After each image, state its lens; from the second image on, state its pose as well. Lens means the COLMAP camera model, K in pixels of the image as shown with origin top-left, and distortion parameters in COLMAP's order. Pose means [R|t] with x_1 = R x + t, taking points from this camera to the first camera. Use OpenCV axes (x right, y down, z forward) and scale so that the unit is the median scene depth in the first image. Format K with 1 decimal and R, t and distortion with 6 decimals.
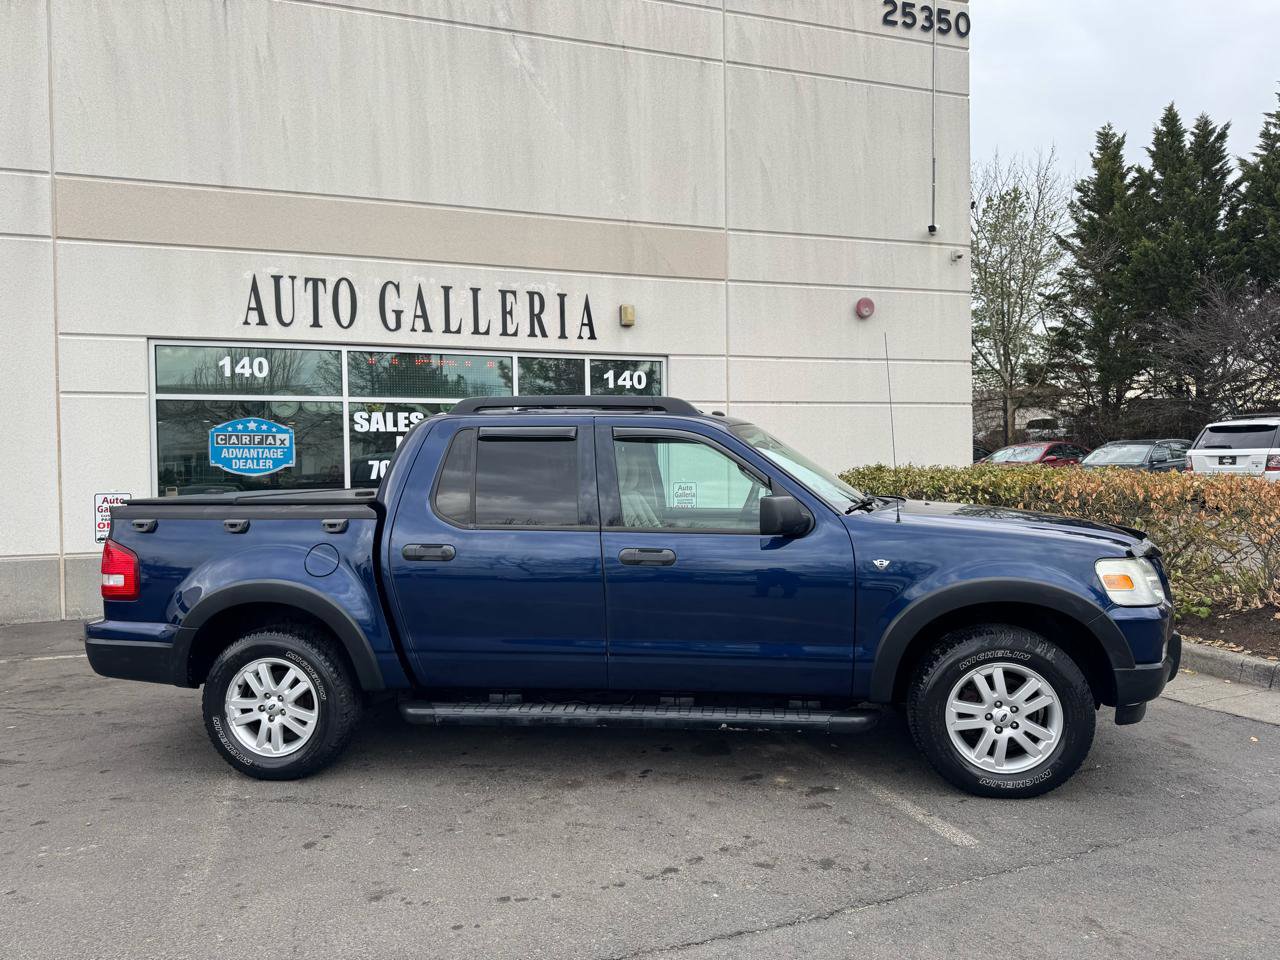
lens RADIAL K [[880.6, 0, 636.1], [0, 880.6, 483.8], [0, 0, 1]] dist [0.035796, -0.039373]
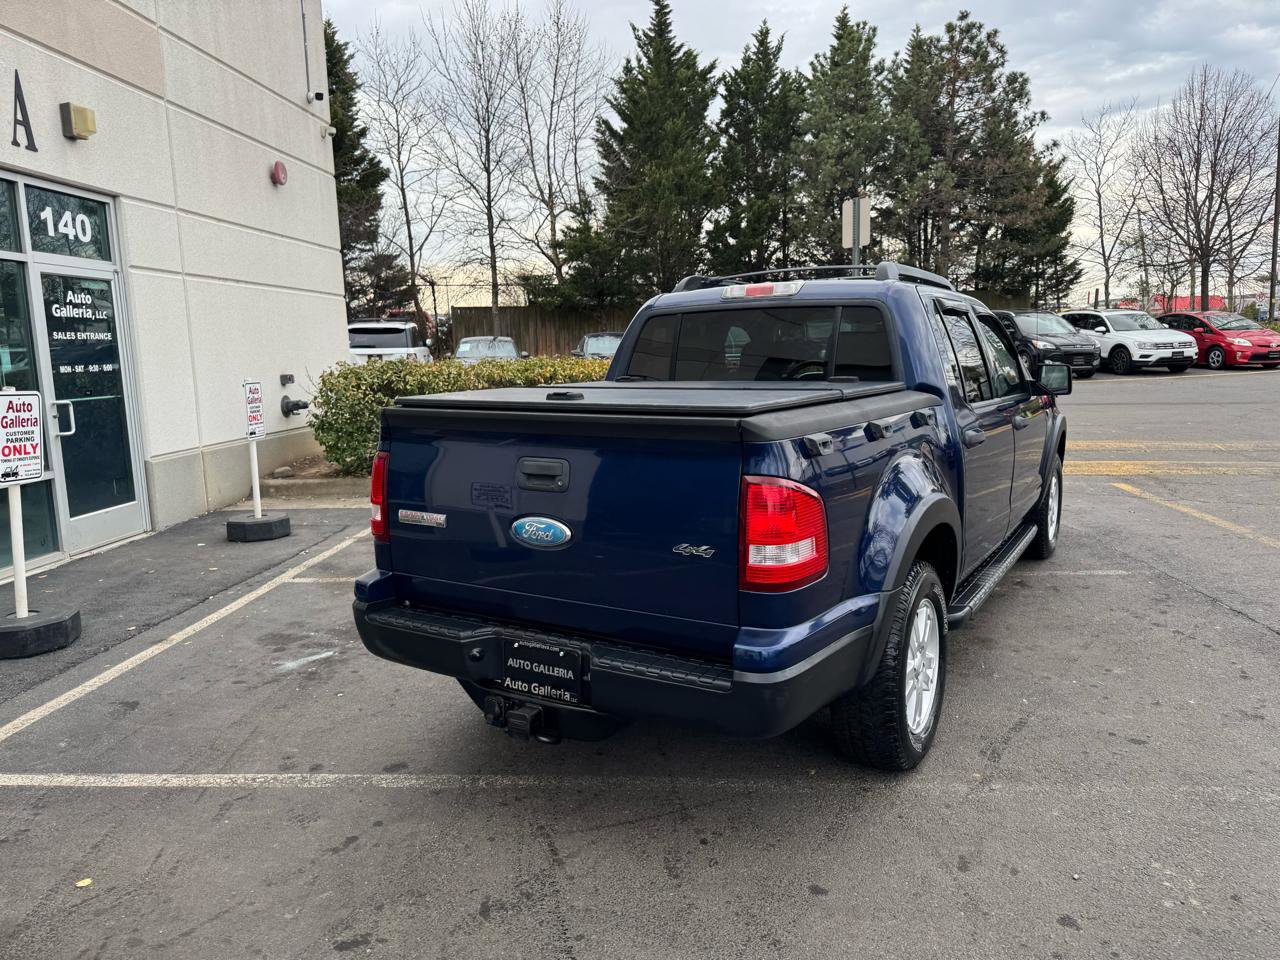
lens RADIAL K [[906.1, 0, 636.0], [0, 906.1, 473.4], [0, 0, 1]] dist [0.030234, -0.043236]
pose [[0.393750, -0.119623, 0.911401, -0.492193], [0.037814, 0.992765, 0.113966, -0.000597], [-0.918440, -0.010410, 0.395424, 0.385406]]
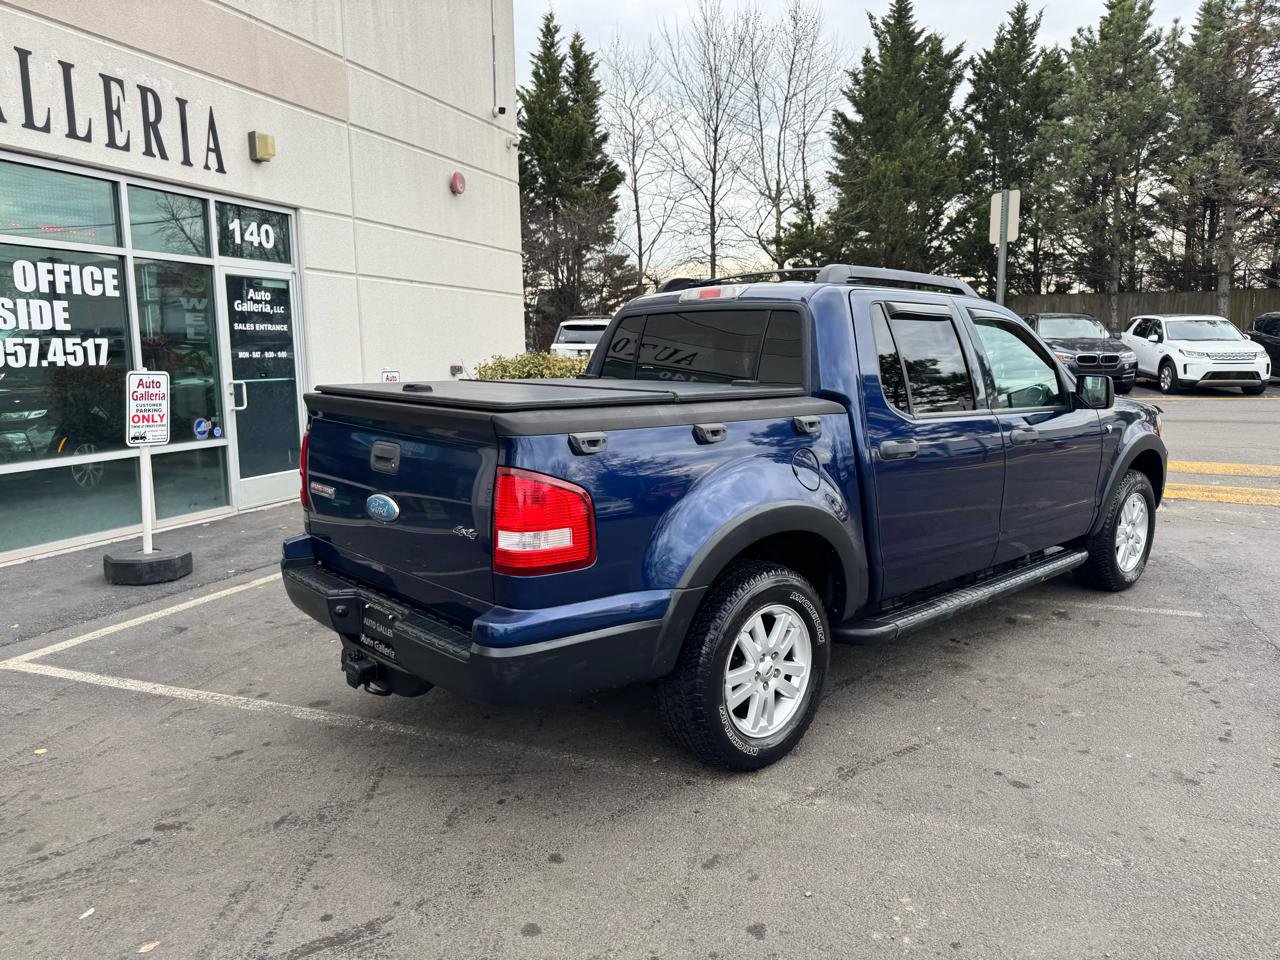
lens RADIAL K [[902.2, 0, 620.2], [0, 902.2, 474.3], [0, 0, 1]] dist [0.030829, -0.045903]
pose [[0.646251, -0.092401, 0.757510, -0.437835], [0.009446, 0.993535, 0.113133, 0.001382], [-0.763066, -0.065957, 0.642946, 0.260294]]
